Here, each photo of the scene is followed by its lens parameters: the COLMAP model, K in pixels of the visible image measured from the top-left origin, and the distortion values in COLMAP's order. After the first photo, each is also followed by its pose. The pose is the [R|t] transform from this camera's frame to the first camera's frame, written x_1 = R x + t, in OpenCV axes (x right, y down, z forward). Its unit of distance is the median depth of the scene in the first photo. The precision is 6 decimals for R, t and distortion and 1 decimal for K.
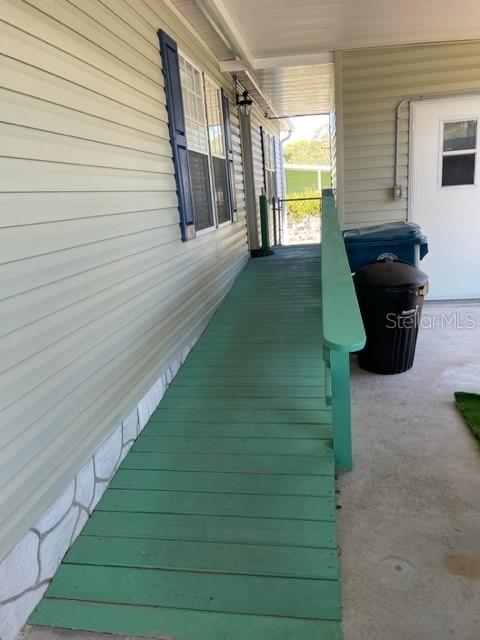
lens RADIAL K [[483.9, 0, 240.0], [0, 483.9, 320.0], [0, 0, 1]] dist [0.076870, -0.100778]
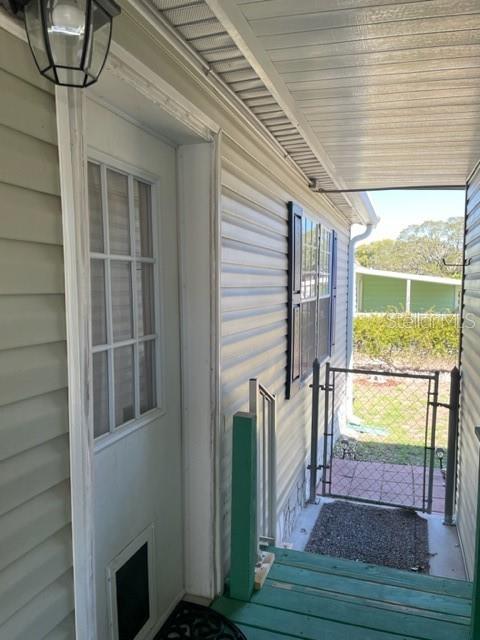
lens RADIAL K [[483.3, 0, 237.2], [0, 483.3, 323.8], [0, 0, 1]] dist [0.090618, -0.119276]
pose [[0.983064, 0.092318, -0.158313, 0.161712], [-0.117544, 0.980385, -0.158202, -0.515575], [0.140603, 0.174131, 0.974633, 1.390096]]
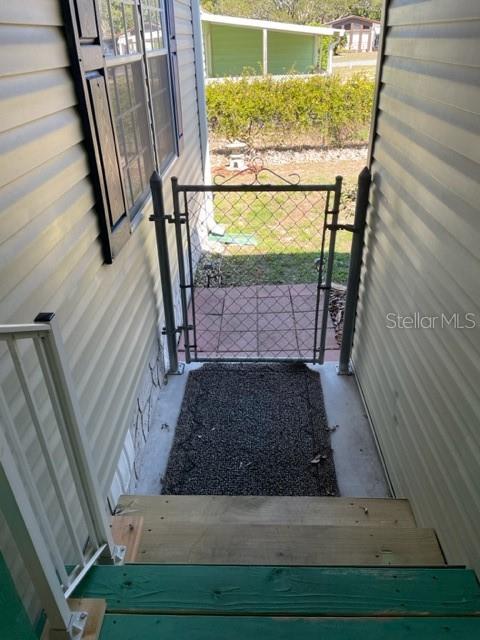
lens RADIAL K [[483.3, 0, 237.2], [0, 483.3, 323.8], [0, 0, 1]] dist [0.090618, -0.119276]
pose [[0.989962, -0.027287, 0.138677, 0.185283], [-0.009259, 0.966558, 0.256282, -0.604070], [-0.141033, -0.254994, 0.956602, 1.794929]]
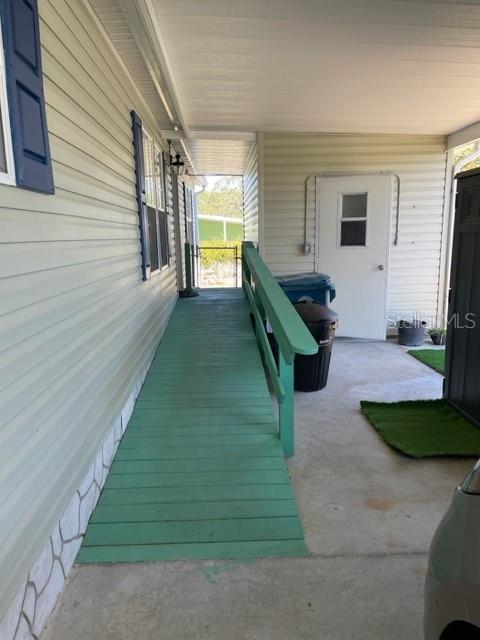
lens RADIAL K [[483.3, 0, 237.2], [0, 483.3, 323.8], [0, 0, 1]] dist [0.090618, -0.119276]
pose [[0.979354, 0.018840, 0.201271, -0.120617], [-0.002237, 0.996597, -0.082402, 0.037160], [-0.202139, 0.080251, 0.976063, -0.180510]]
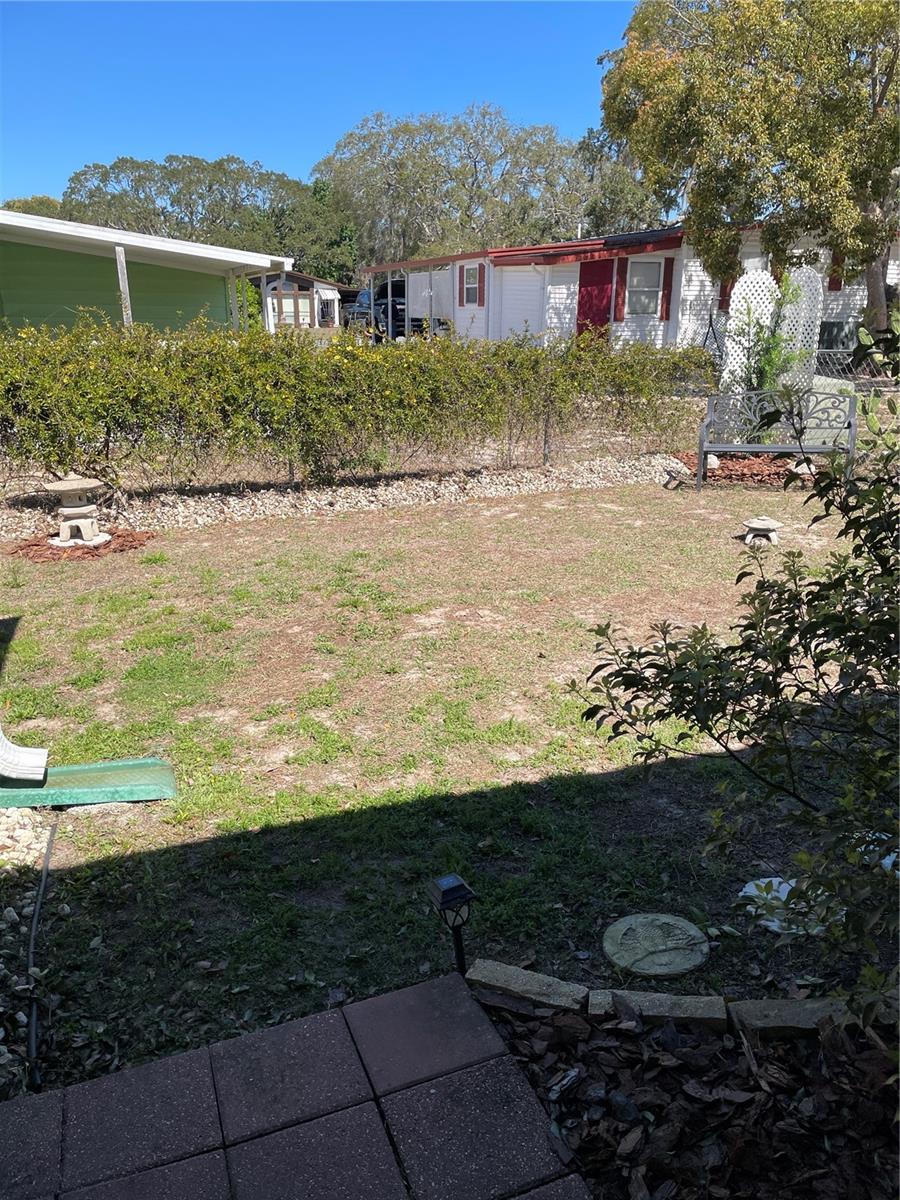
lens RADIAL K [[906.2, 0, 444.8], [0, 906.2, 607.1], [0, 0, 1]] dist [0.090618, -0.119276]
pose [[0.869041, -0.073169, 0.489300, 0.279577], [0.054916, 0.997158, 0.051578, -0.655537], [-0.491684, -0.017953, 0.870589, 2.431877]]
